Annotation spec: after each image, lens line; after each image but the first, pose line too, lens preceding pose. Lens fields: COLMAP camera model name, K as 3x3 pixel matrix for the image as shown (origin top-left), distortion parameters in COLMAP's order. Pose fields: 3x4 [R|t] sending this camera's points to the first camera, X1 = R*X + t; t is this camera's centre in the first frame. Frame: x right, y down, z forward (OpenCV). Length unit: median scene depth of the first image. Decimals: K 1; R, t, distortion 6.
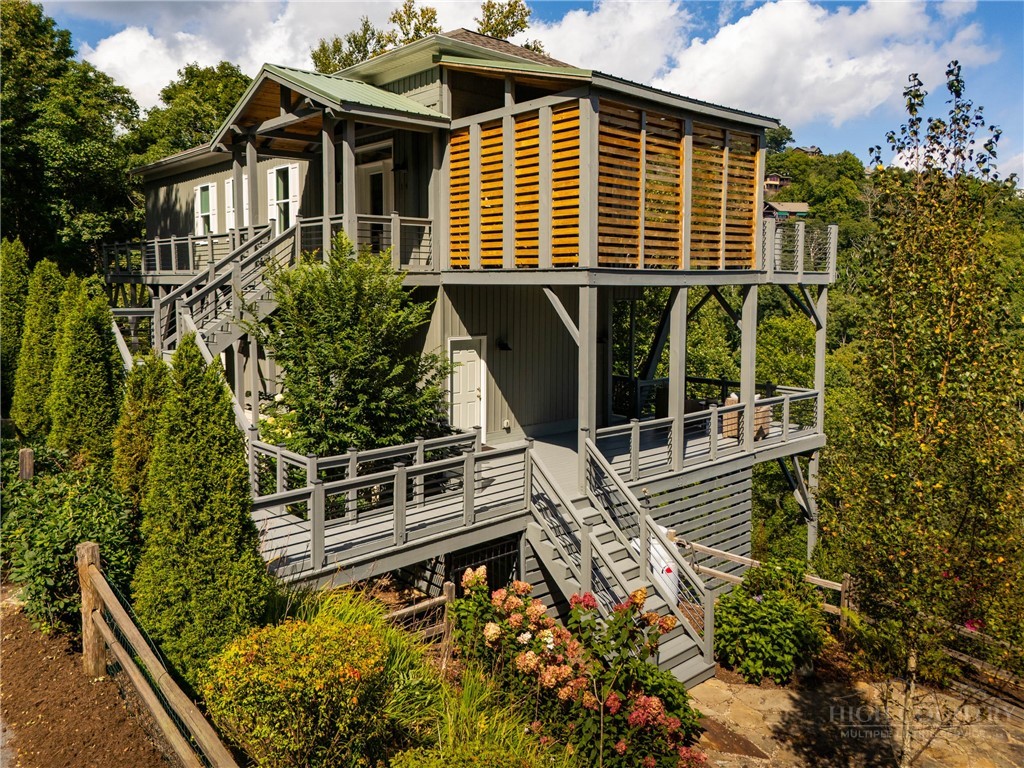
lens RADIAL K [[741.9, 0, 512.0], [0, 741.9, 384.0], [0, 0, 1]] dist [0.099982, -0.095143]
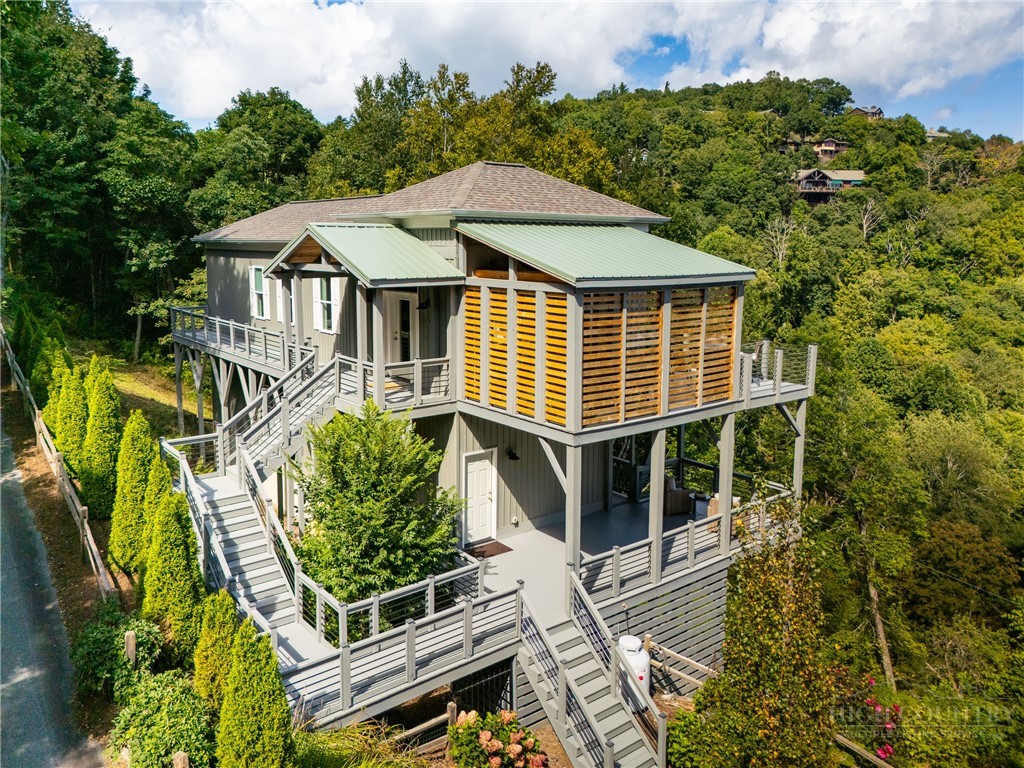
lens RADIAL K [[741.9, 0, 512.0], [0, 741.9, 384.0], [0, 0, 1]] dist [0.099982, -0.095143]
pose [[0.997893, 0.013841, -0.063383, 0.064417], [-0.009615, 0.997740, 0.066499, -0.256200], [0.064160, -0.065750, 0.995771, -0.150357]]
